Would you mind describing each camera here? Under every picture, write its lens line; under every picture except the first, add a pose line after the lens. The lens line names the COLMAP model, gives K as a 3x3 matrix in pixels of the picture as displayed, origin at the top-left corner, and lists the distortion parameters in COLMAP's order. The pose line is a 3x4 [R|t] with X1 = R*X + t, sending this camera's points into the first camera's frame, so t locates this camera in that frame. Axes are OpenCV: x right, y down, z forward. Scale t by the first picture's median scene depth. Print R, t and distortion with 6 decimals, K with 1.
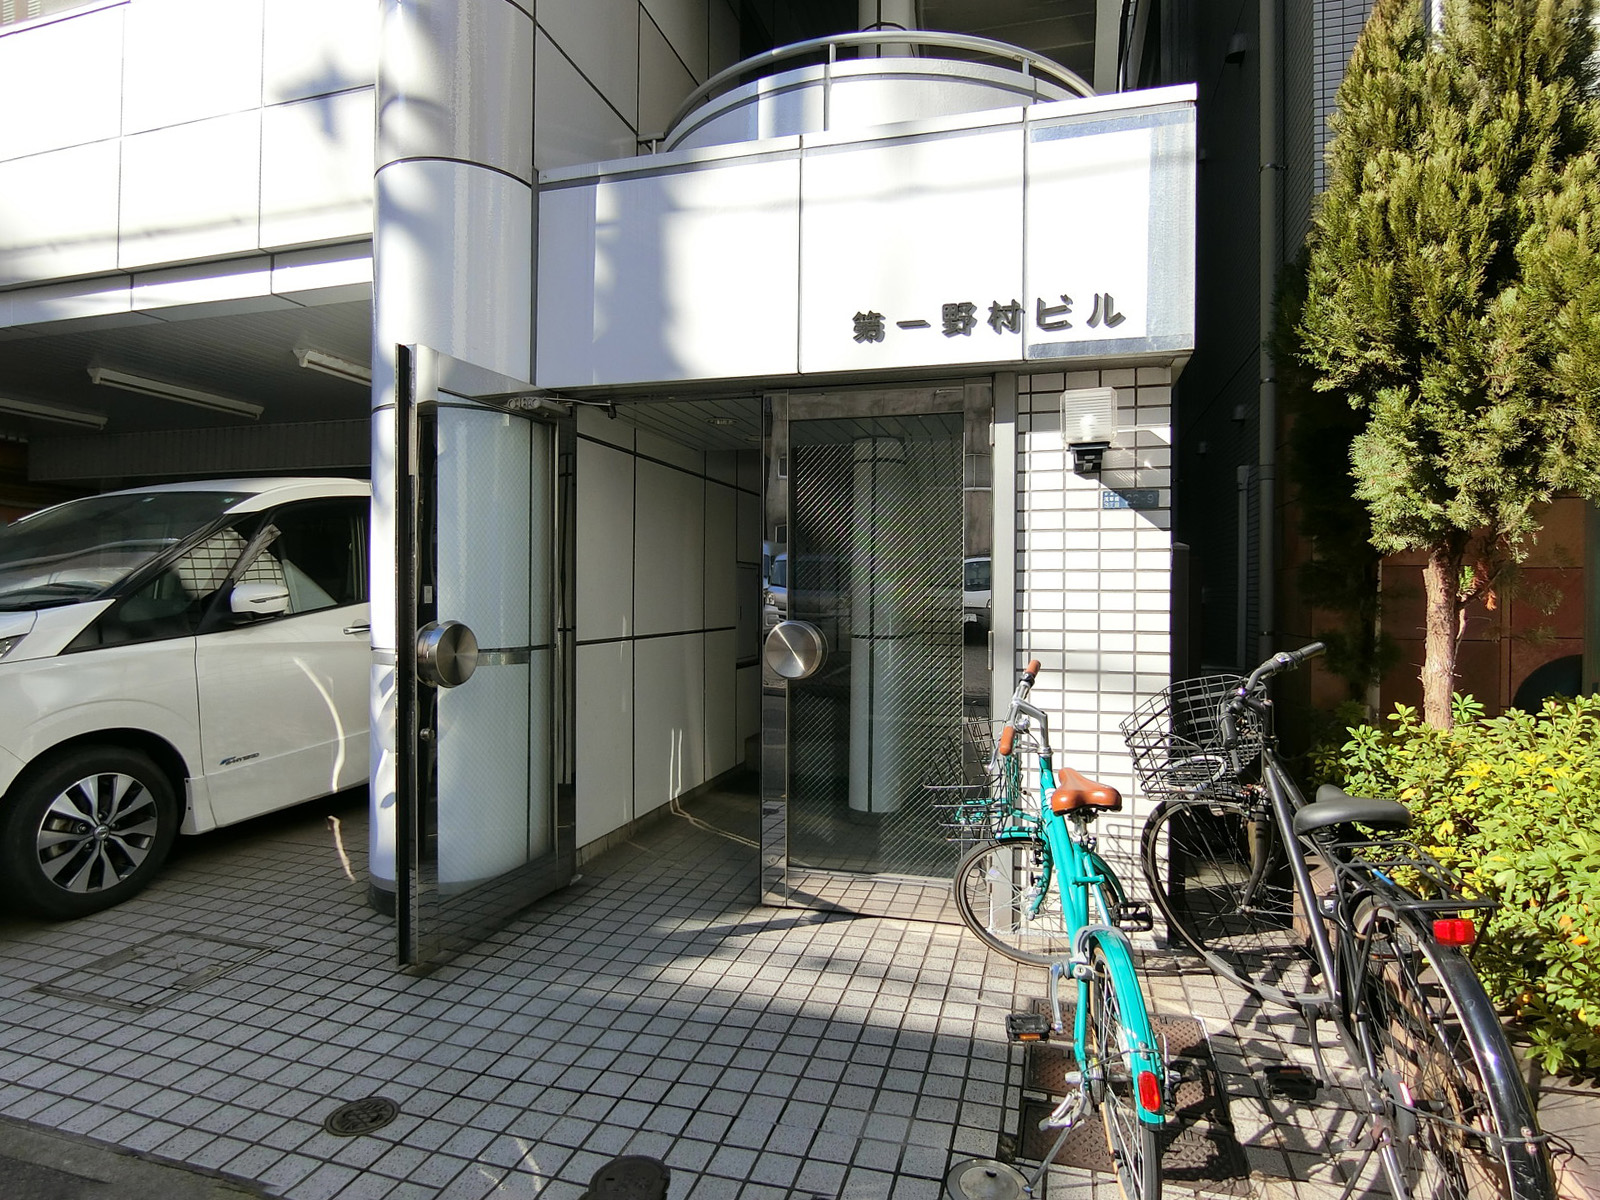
lens RADIAL K [[867.5, 0, 794.9], [0, 867.5, 593.4], [0, 0, 1]] dist [-0.025995, 0.001223]
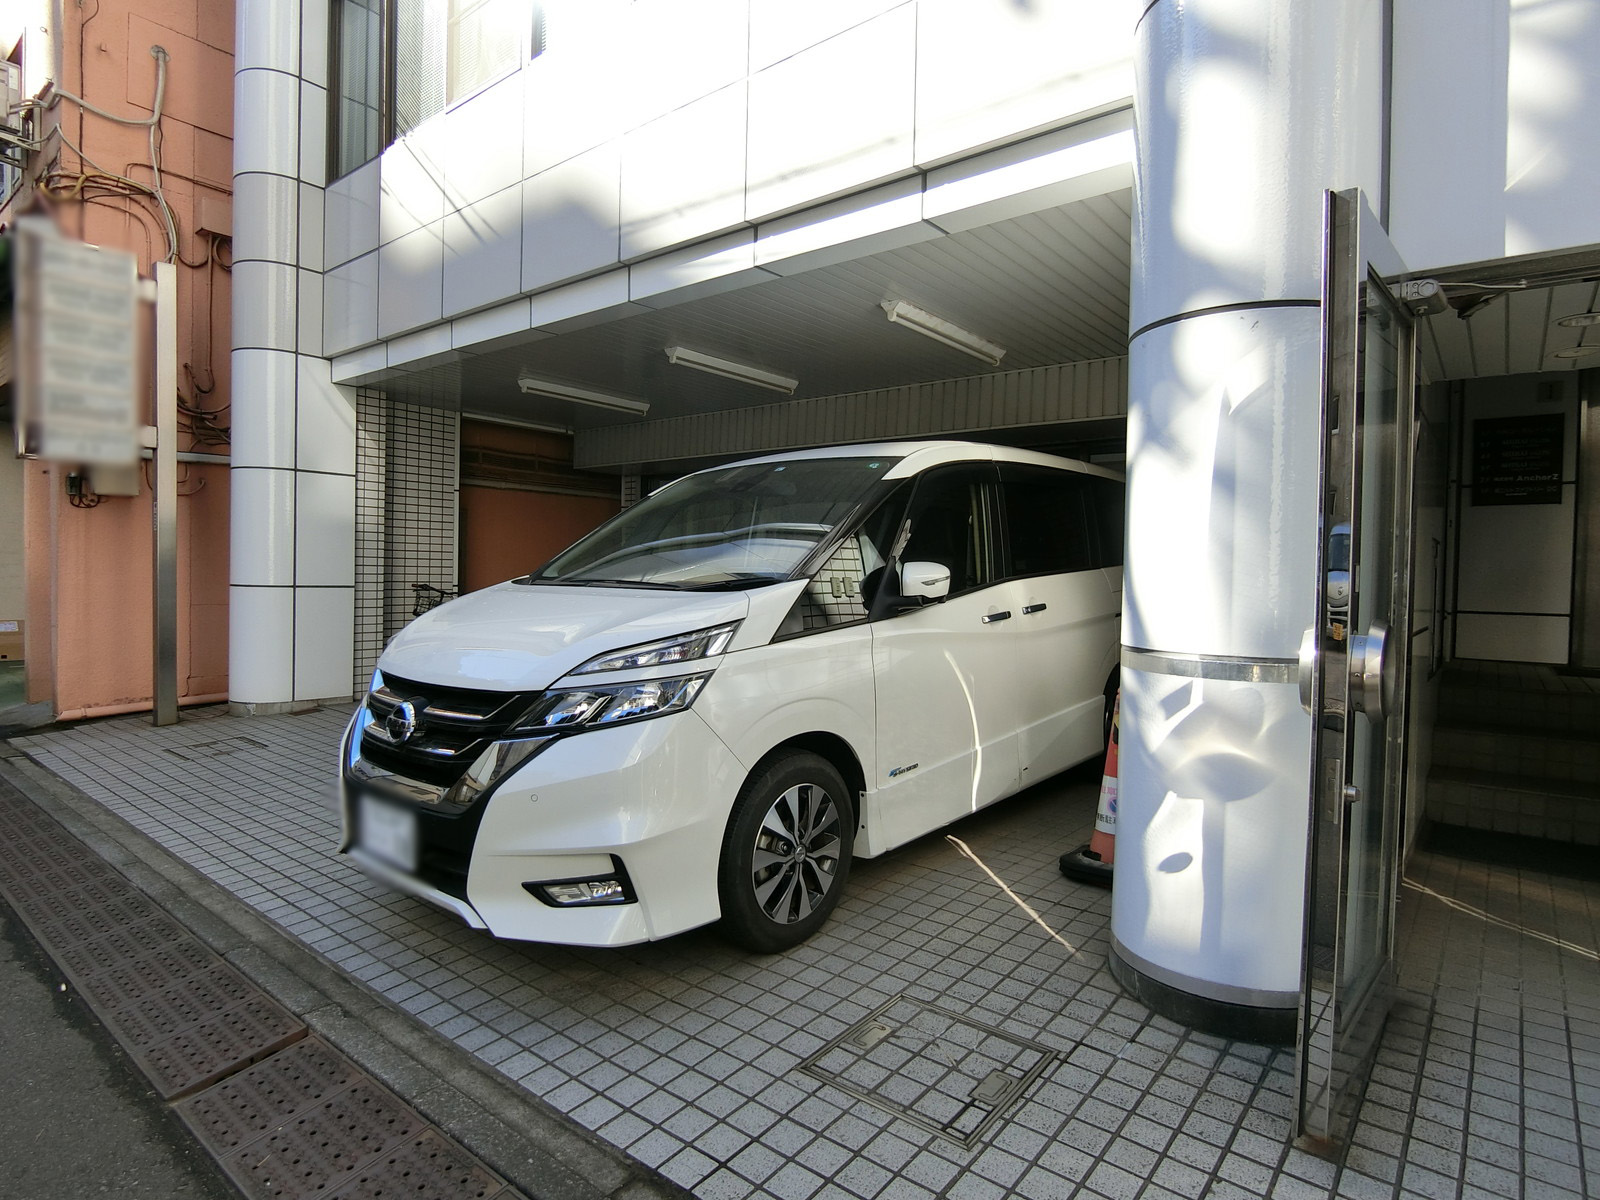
lens RADIAL K [[869.3, 0, 795.5], [0, 869.3, 581.1], [0, 0, 1]] dist [-0.001428, -0.019021]
pose [[0.918906, 0.016328, -0.394137, -0.503279], [-0.014643, 0.999866, 0.007282, 0.003309], [0.394204, -0.000920, 0.919023, 0.211163]]
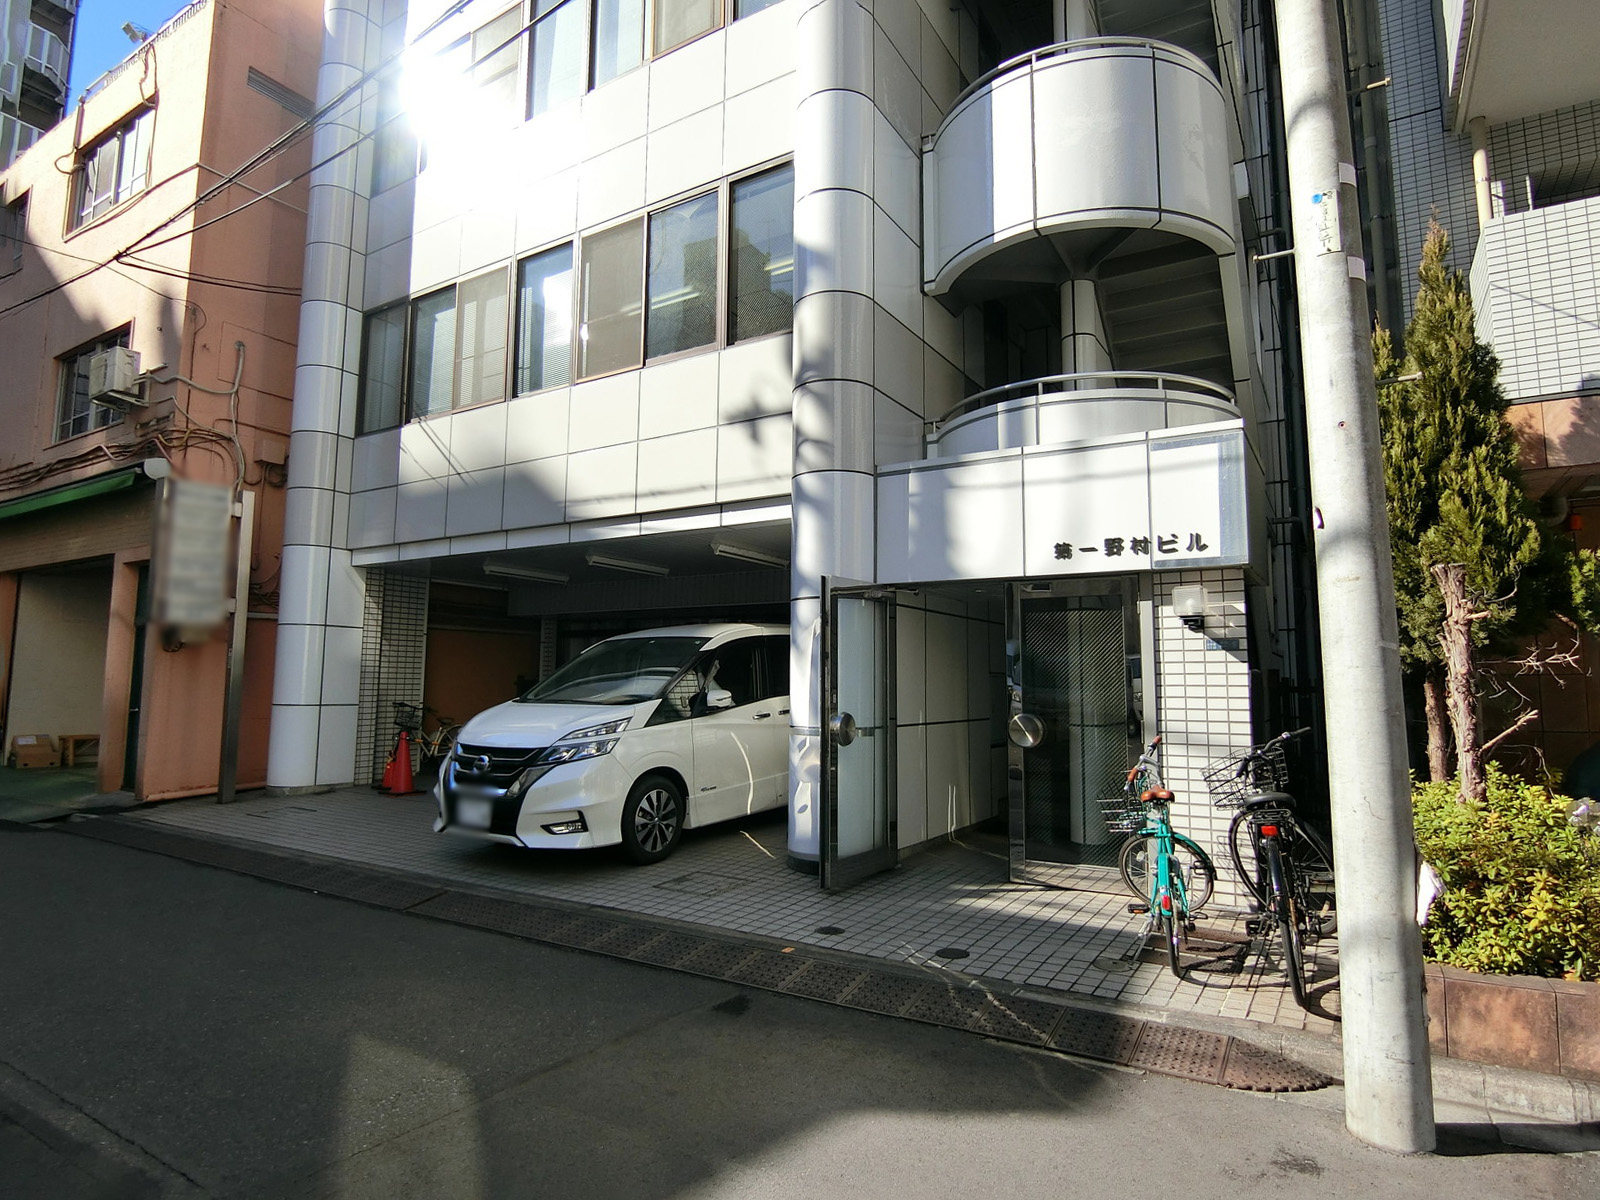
lens RADIAL K [[867.5, 0, 794.9], [0, 867.5, 593.4], [0, 0, 1]] dist [-0.025995, 0.001223]
pose [[0.960402, -0.027576, -0.277249, 0.044587], [-0.002374, 0.994244, -0.107116, -0.022916], [0.278607, 0.103533, 0.954808, -0.873449]]
